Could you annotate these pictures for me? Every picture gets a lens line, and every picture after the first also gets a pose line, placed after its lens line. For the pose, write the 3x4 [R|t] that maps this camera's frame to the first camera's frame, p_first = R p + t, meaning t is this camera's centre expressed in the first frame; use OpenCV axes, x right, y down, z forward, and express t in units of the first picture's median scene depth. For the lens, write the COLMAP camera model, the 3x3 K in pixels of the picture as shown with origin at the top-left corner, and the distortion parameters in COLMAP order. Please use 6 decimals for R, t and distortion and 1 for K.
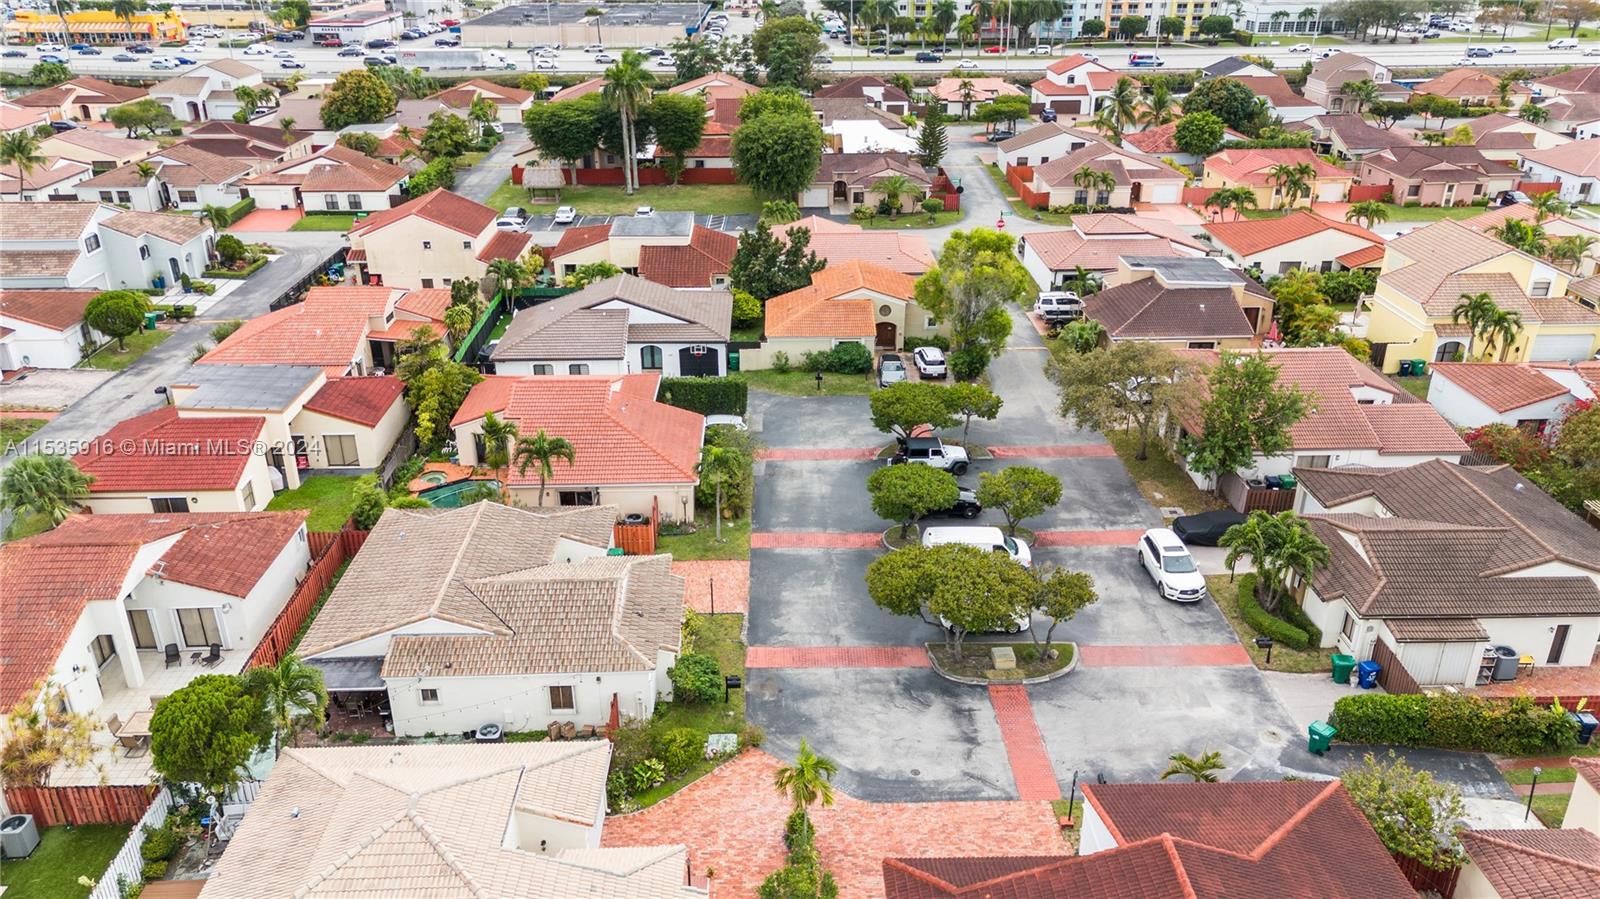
lens RADIAL K [[1181.6, 0, 806.9], [0, 1181.6, 444.0], [0, 0, 1]] dist [0.065204, -0.064738]
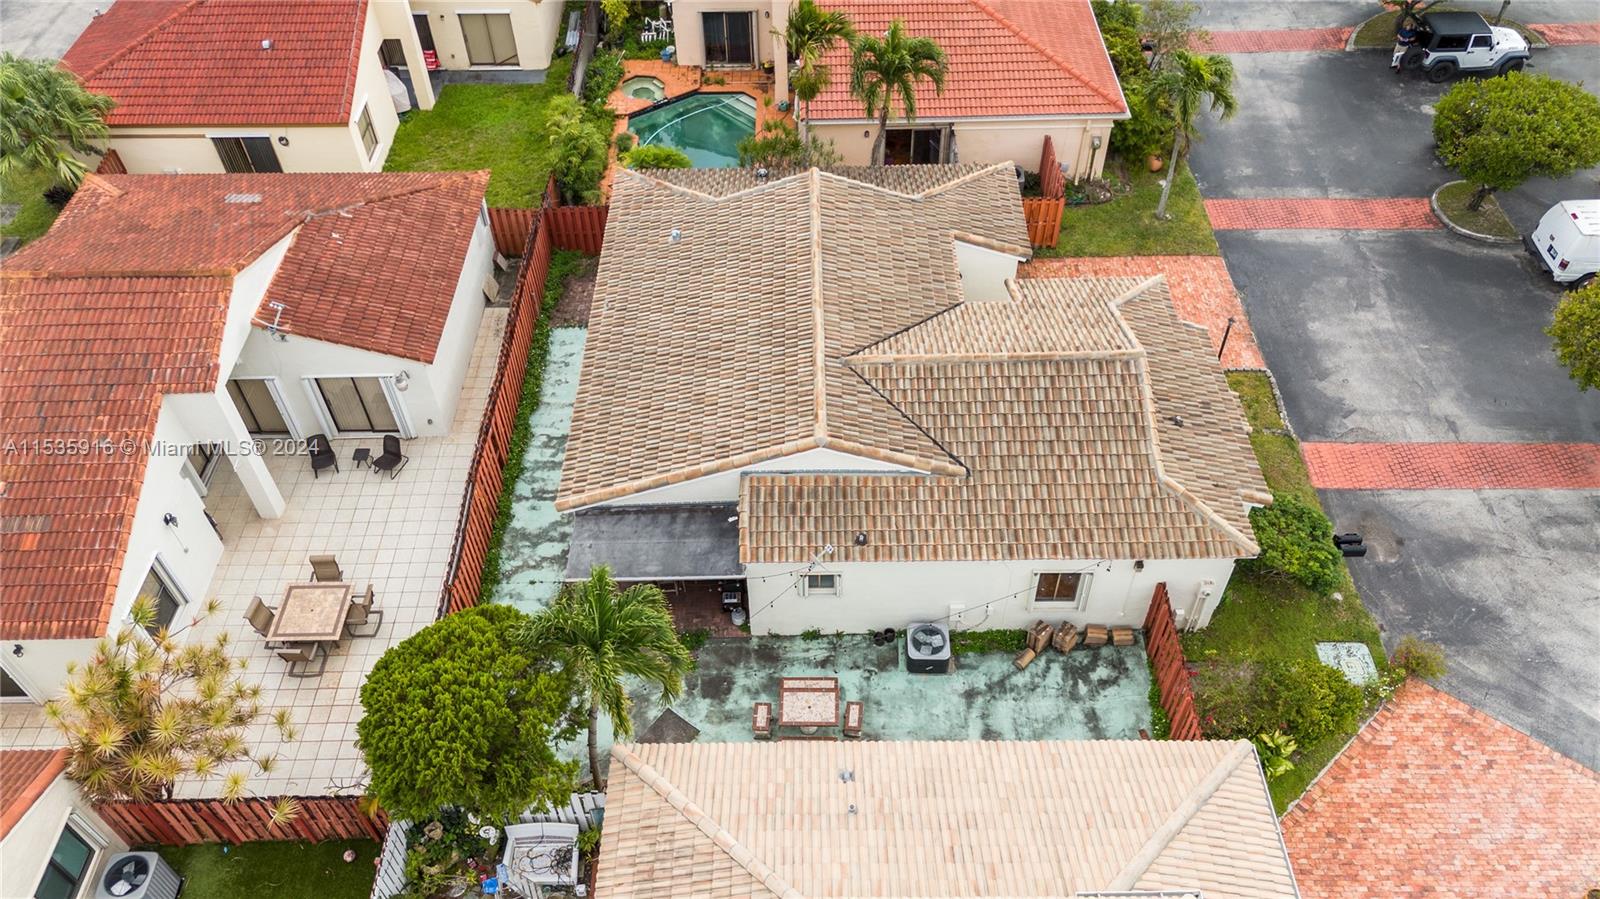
lens RADIAL K [[1181.6, 0, 806.9], [0, 1181.6, 444.0], [0, 0, 1]] dist [0.065204, -0.064738]
pose [[0.999687, 0.008386, -0.023557, -0.280576], [0.001215, 0.924683, 0.380735, -0.048147], [0.024975, -0.380645, 0.924384, 0.473301]]
